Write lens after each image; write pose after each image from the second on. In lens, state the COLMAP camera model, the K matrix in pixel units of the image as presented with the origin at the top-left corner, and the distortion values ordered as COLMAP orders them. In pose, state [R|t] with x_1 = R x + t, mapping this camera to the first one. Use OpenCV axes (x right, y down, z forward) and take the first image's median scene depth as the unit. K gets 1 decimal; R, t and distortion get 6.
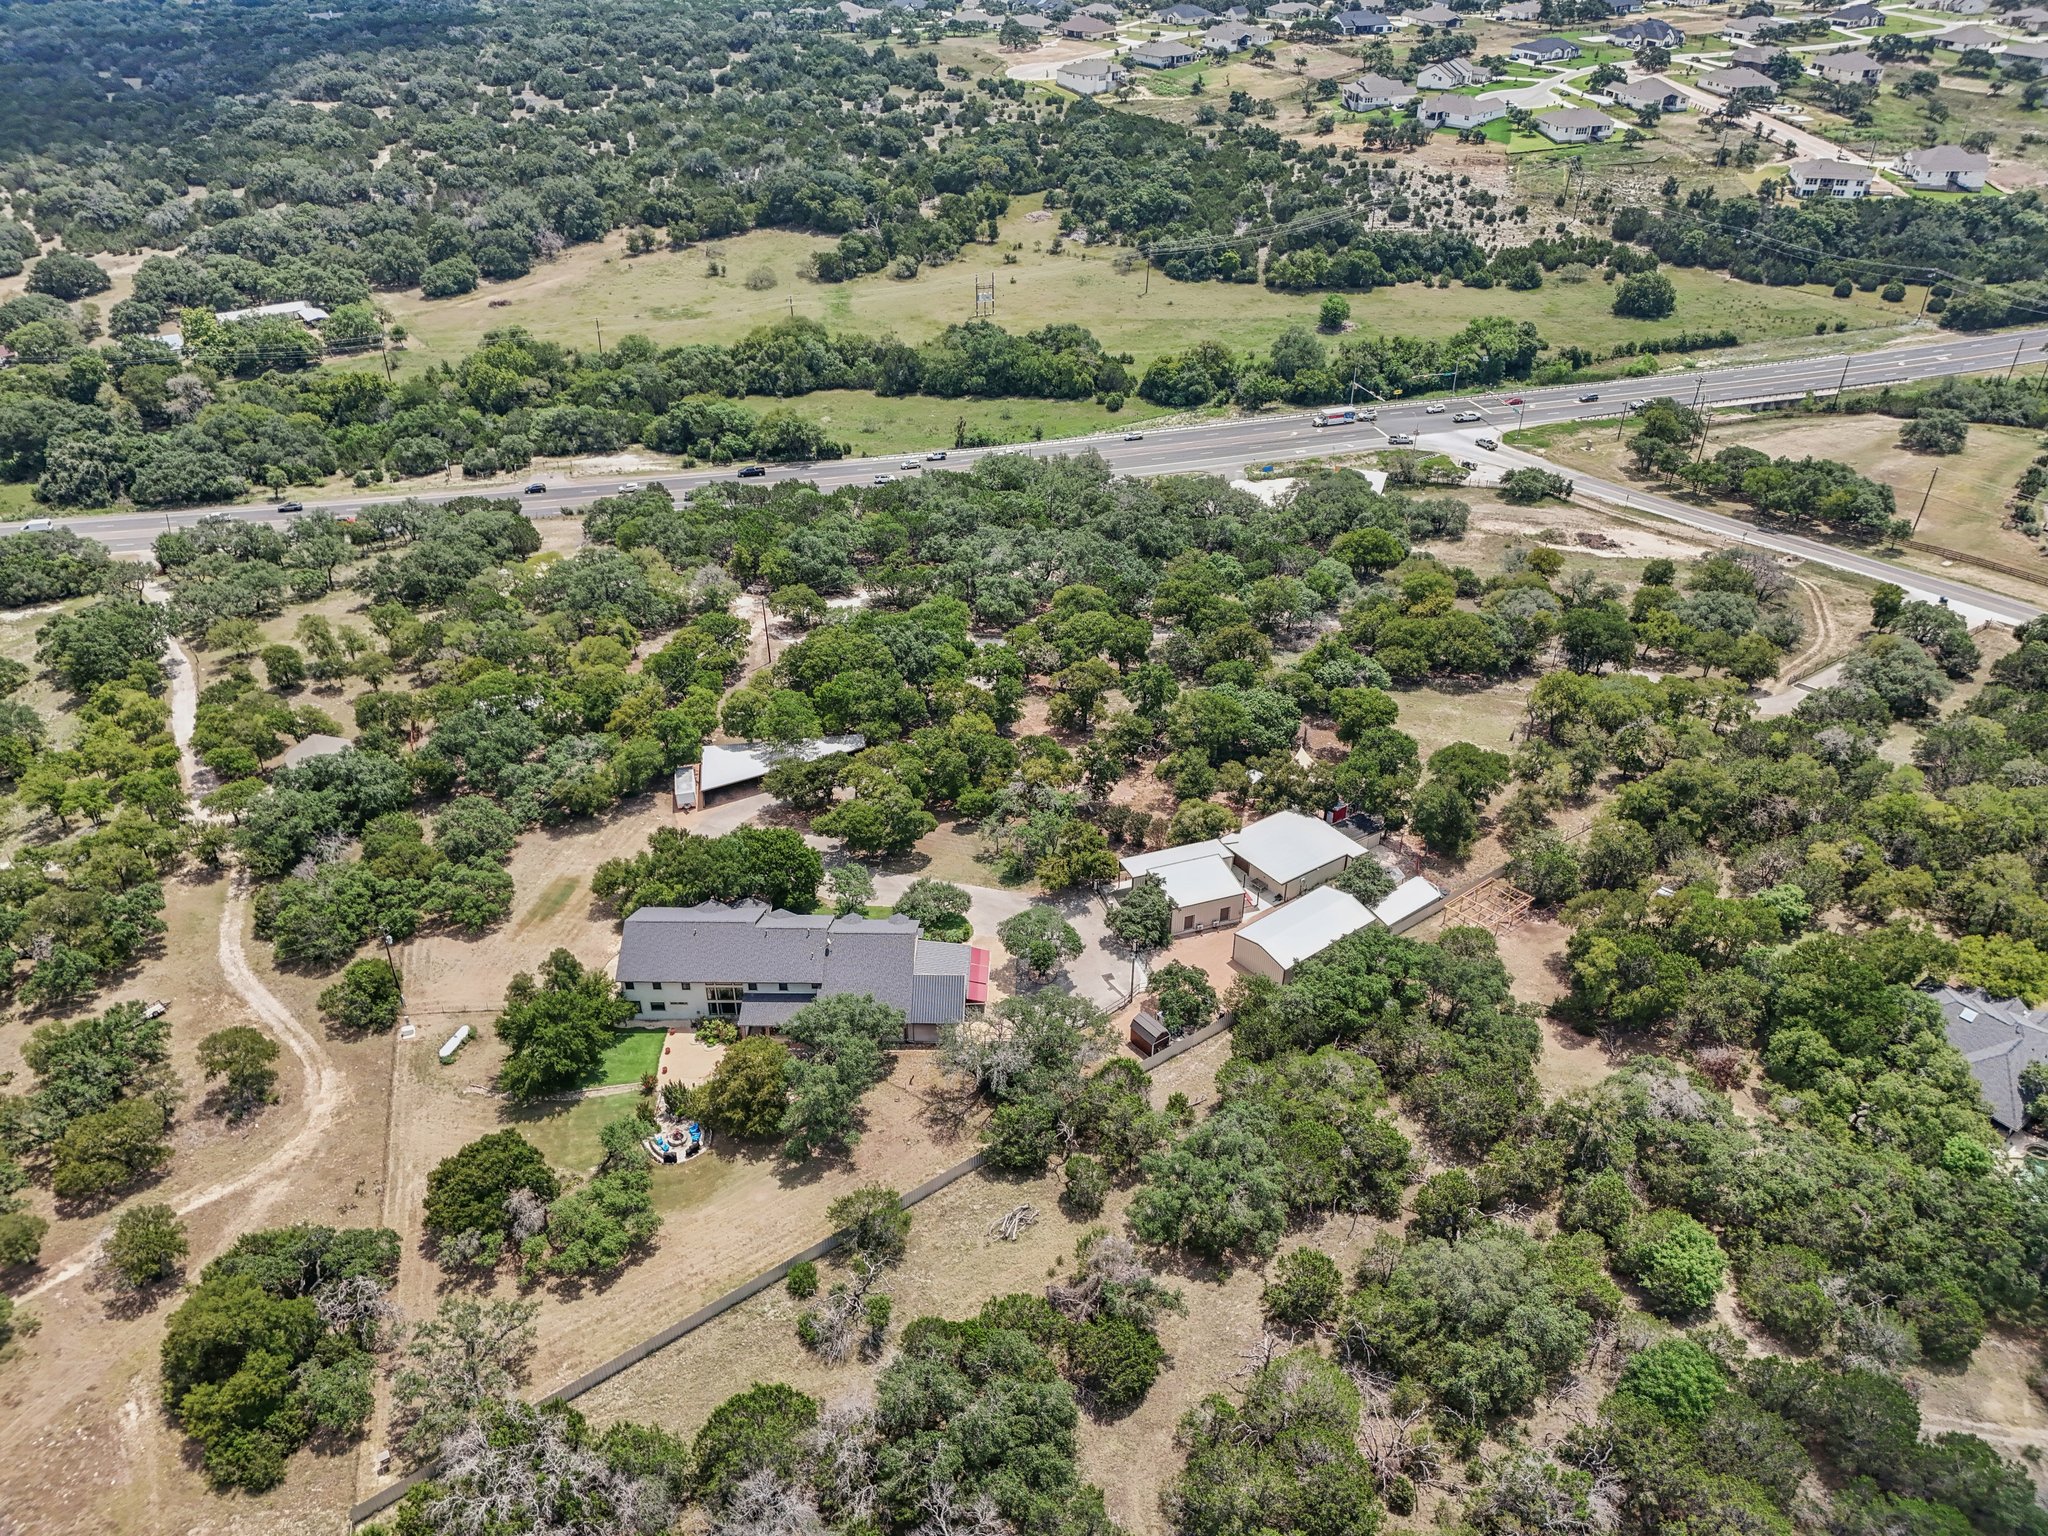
lens RADIAL K [[1540.9, 0, 1017.1], [0, 1540.9, 759.6], [0, 0, 1]] dist [0.084892, -0.097330]
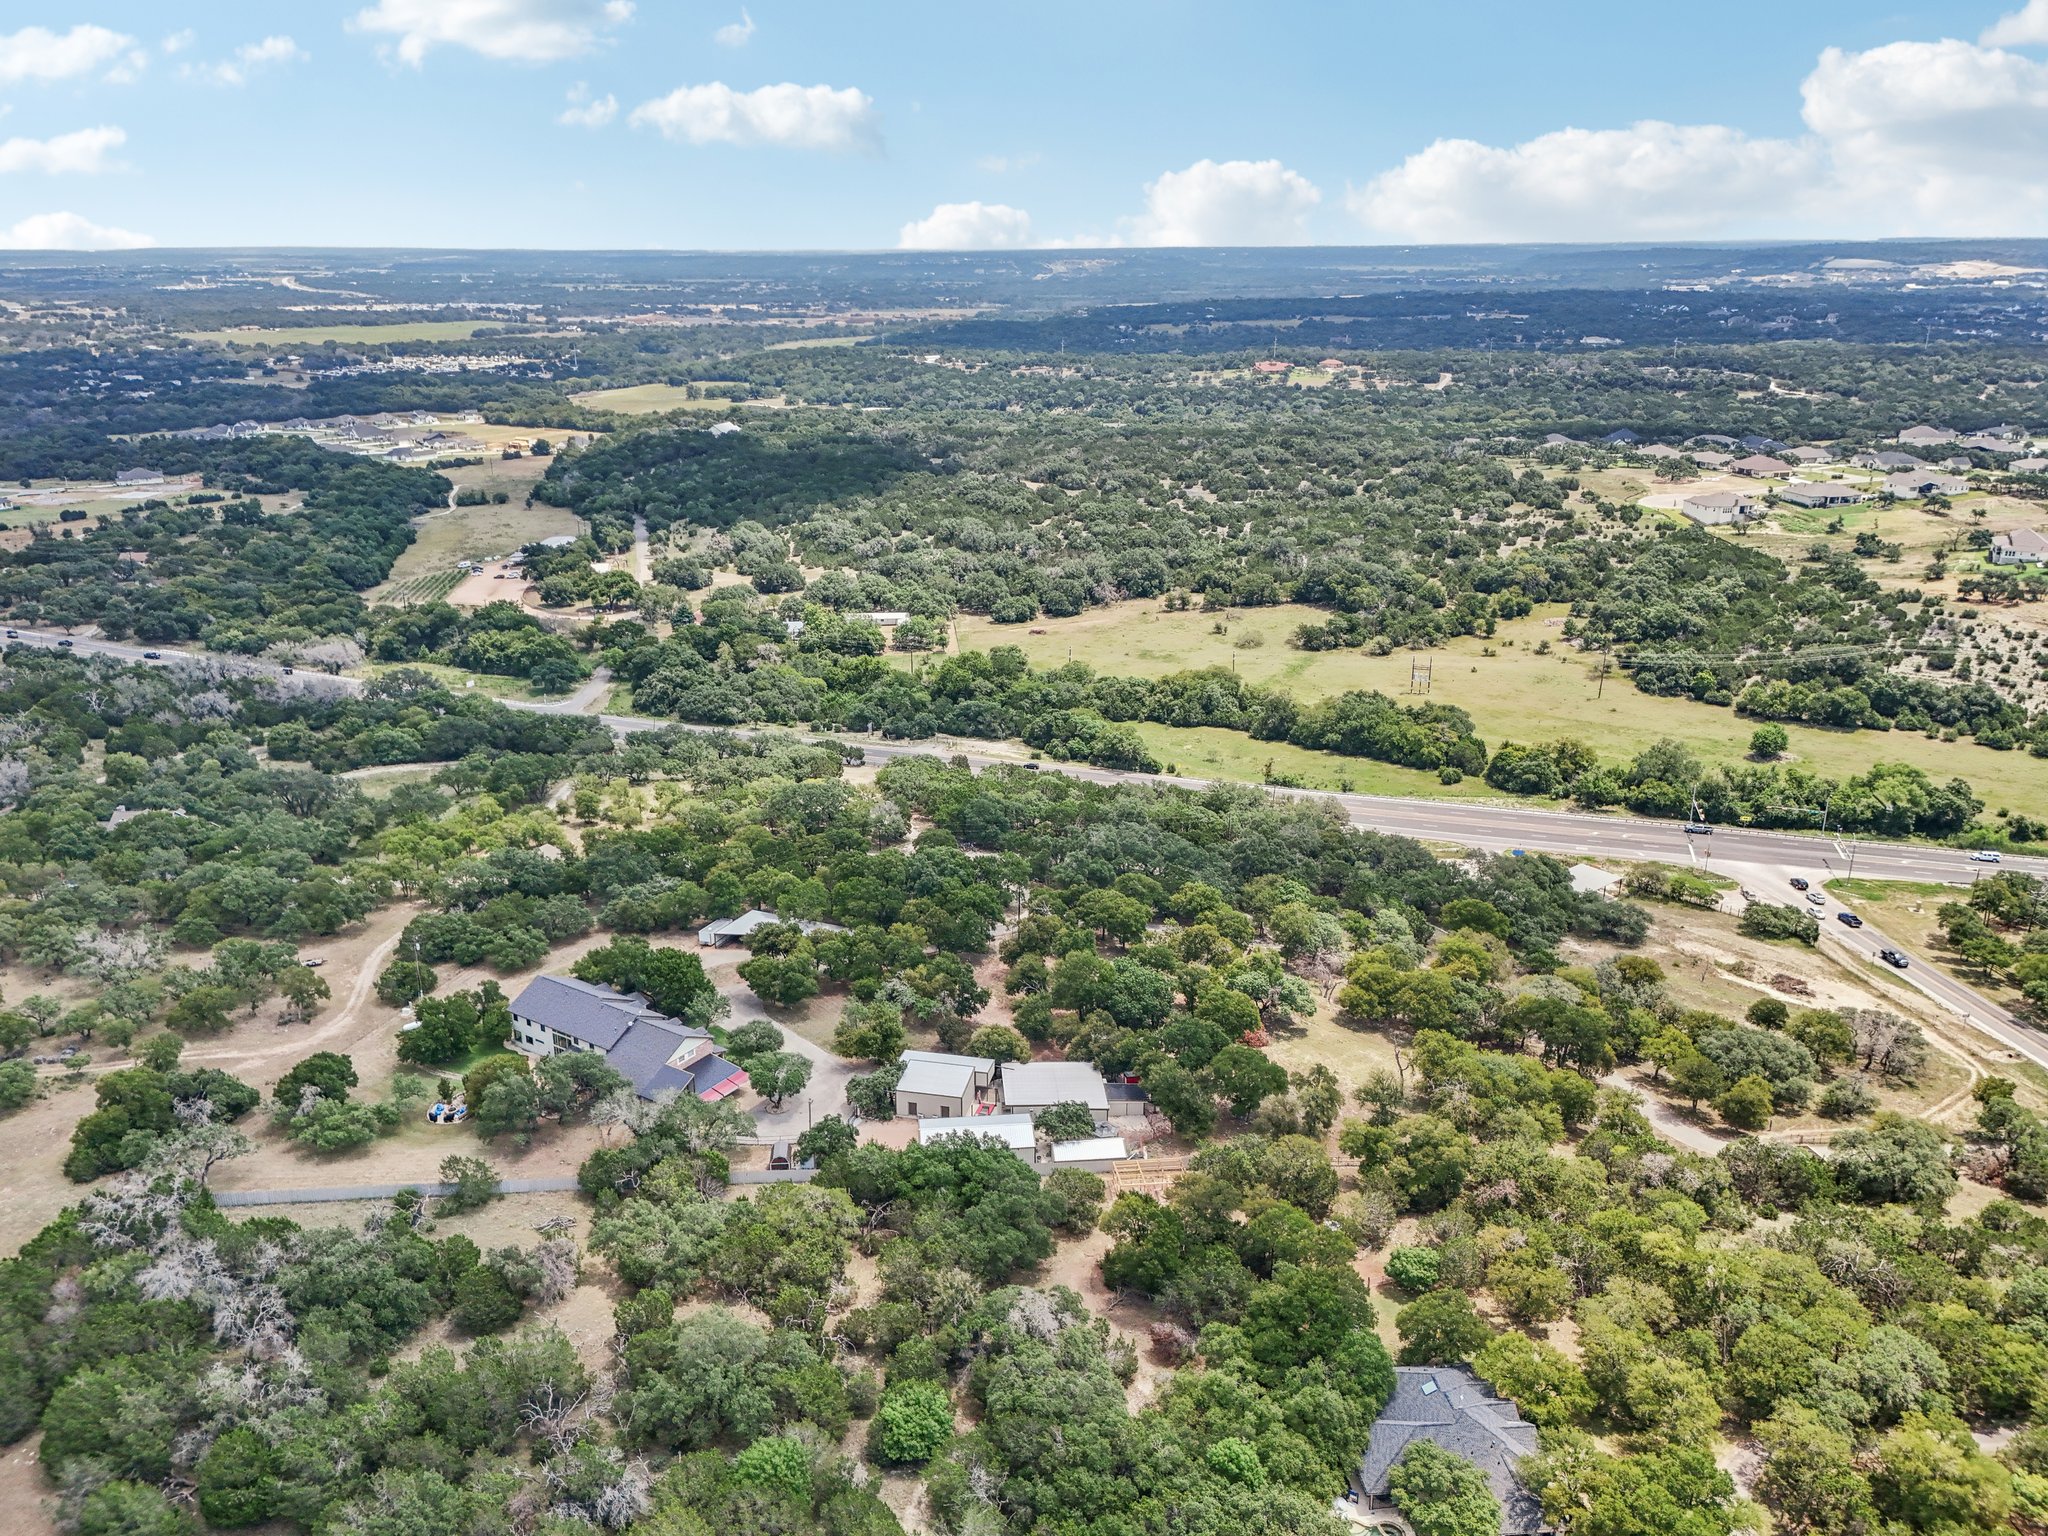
lens RADIAL K [[1540.9, 0, 993.8], [0, 1540.9, 774.7], [0, 0, 1]] dist [0.084892, -0.097330]
pose [[0.833839, 0.169157, -0.525451, 0.351576], [-0.287529, 0.945659, -0.151846, 0.012413], [0.471212, 0.277698, 0.837164, -0.011041]]
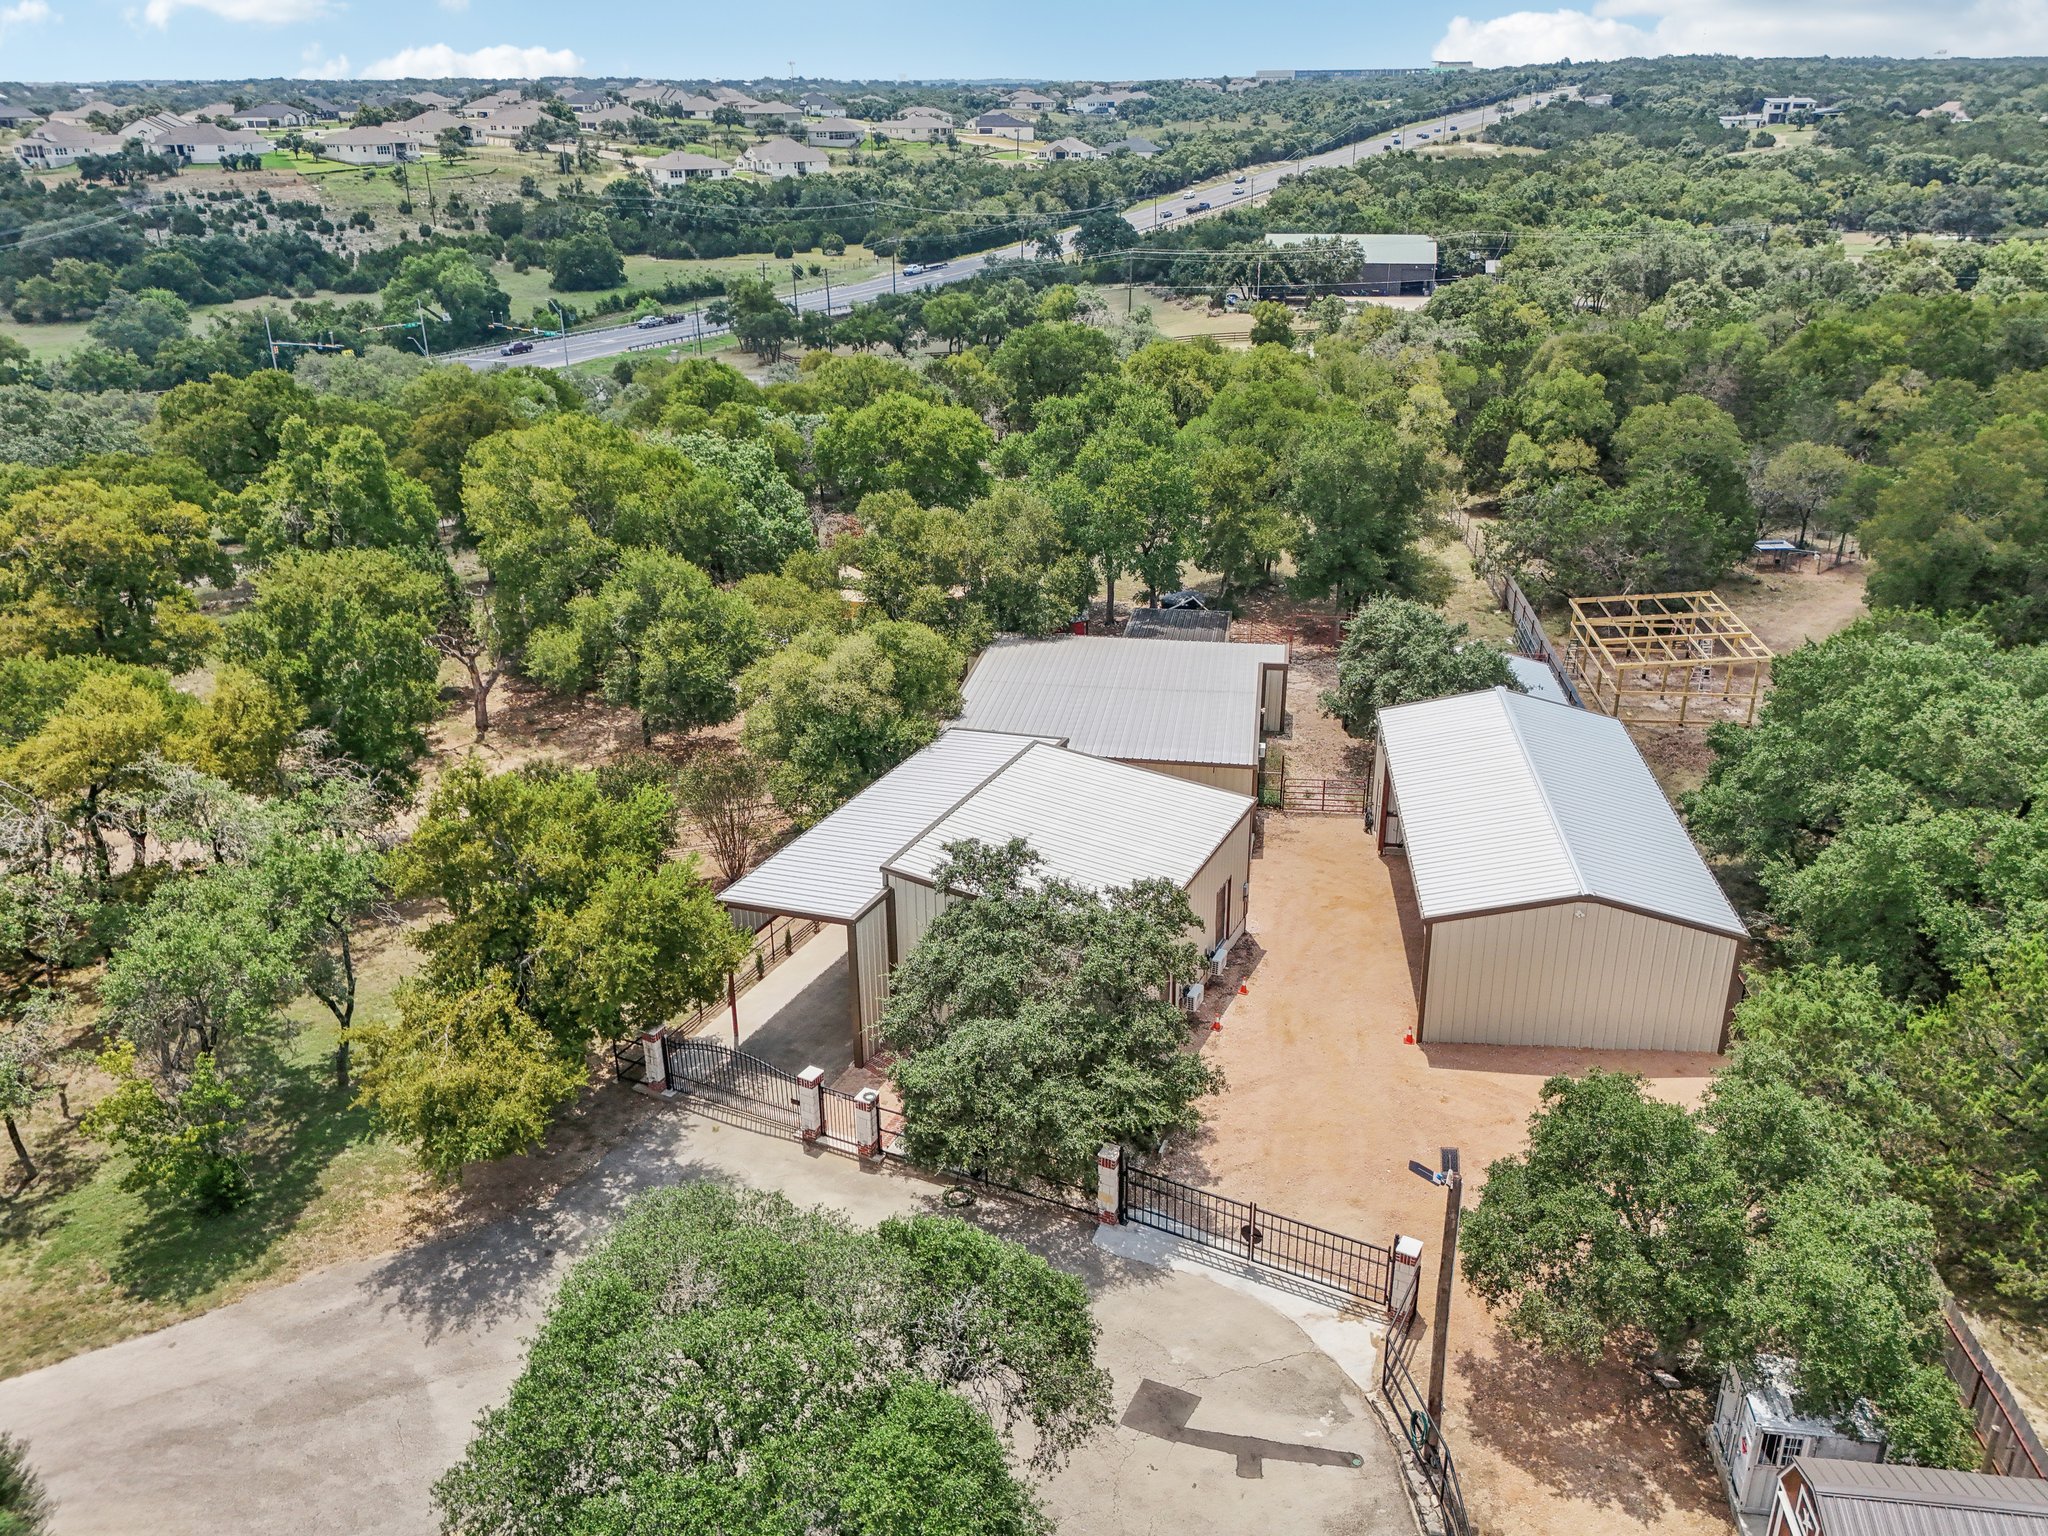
lens RADIAL K [[1540.9, 0, 1034.8], [0, 1540.9, 801.6], [0, 0, 1]] dist [0.084892, -0.097330]
pose [[0.703702, -0.300623, 0.643762, -0.018862], [0.390924, 0.920420, 0.002494, 0.034214], [-0.593281, 0.249907, 0.765222, 0.396086]]
